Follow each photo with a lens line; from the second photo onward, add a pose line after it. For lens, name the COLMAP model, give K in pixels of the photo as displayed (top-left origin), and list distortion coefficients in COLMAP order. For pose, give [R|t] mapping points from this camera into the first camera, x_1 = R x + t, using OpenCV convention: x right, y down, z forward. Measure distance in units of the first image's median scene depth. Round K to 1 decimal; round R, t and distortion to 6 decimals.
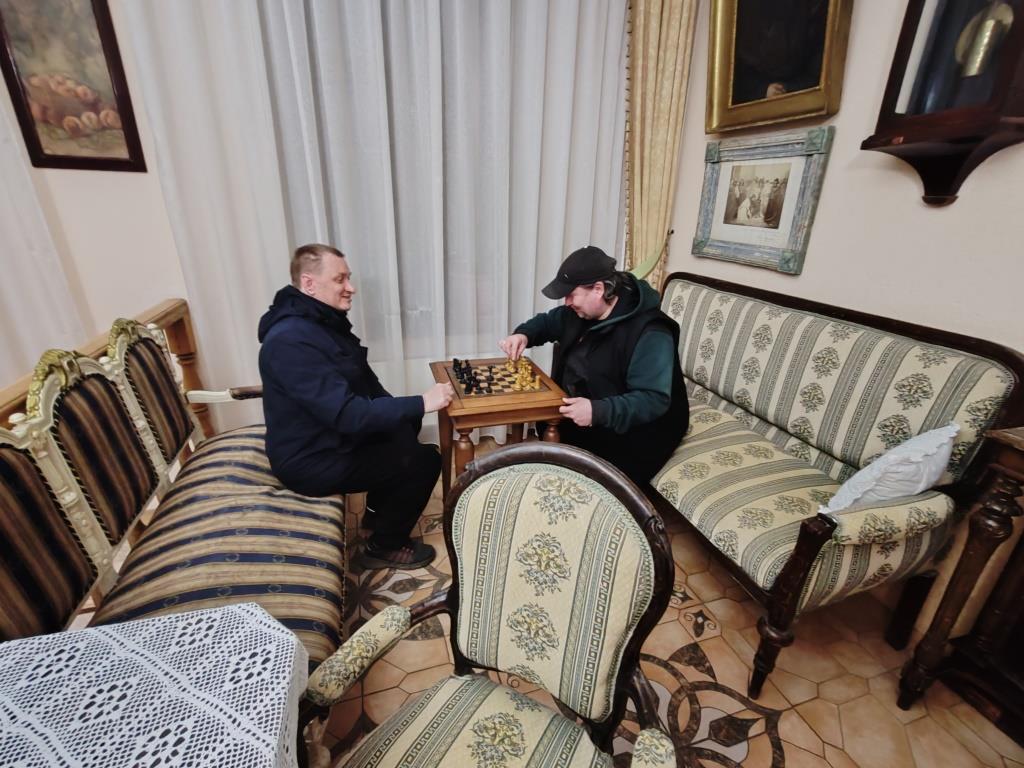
lens RADIAL K [[473.1, 0, 522.3], [0, 473.1, 384.2], [0, 0, 1]] dist [-0.003104, 0.003264]
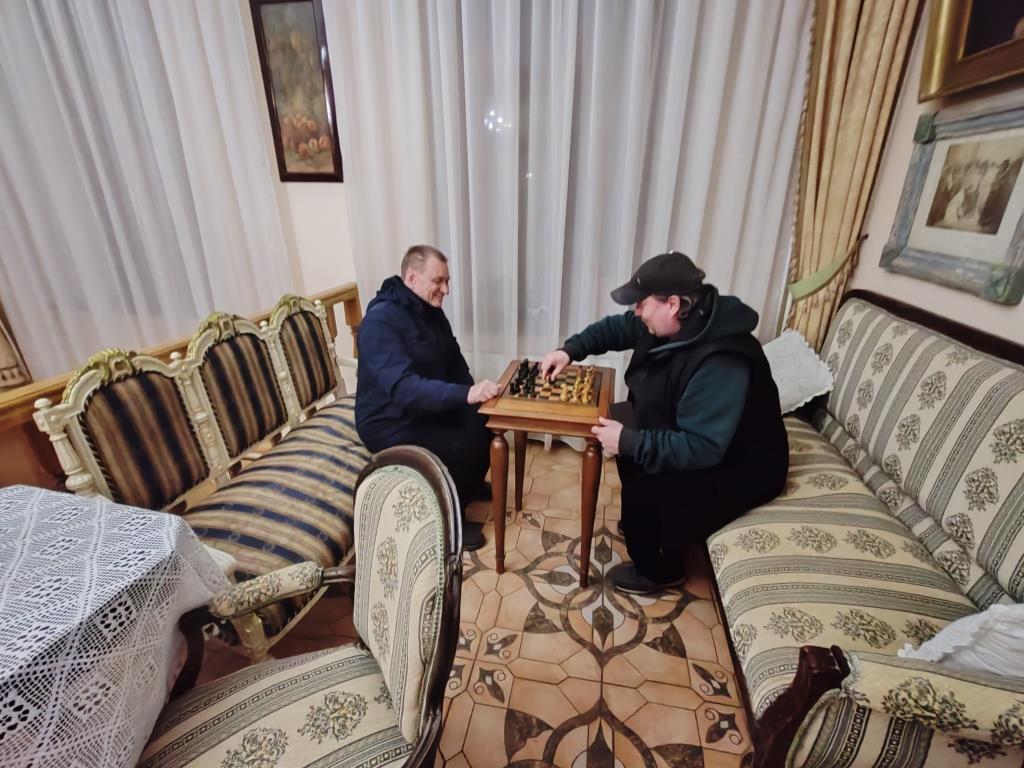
lens RADIAL K [[473.1, 0, 516.9], [0, 473.1, 385.3], [0, 0, 1]] dist [-0.003104, 0.003264]
pose [[0.875643, 0.160901, -0.455369, 0.324361], [-0.159099, 0.986344, 0.042581, -0.041265], [0.456002, 0.035162, 0.889284, 0.106685]]
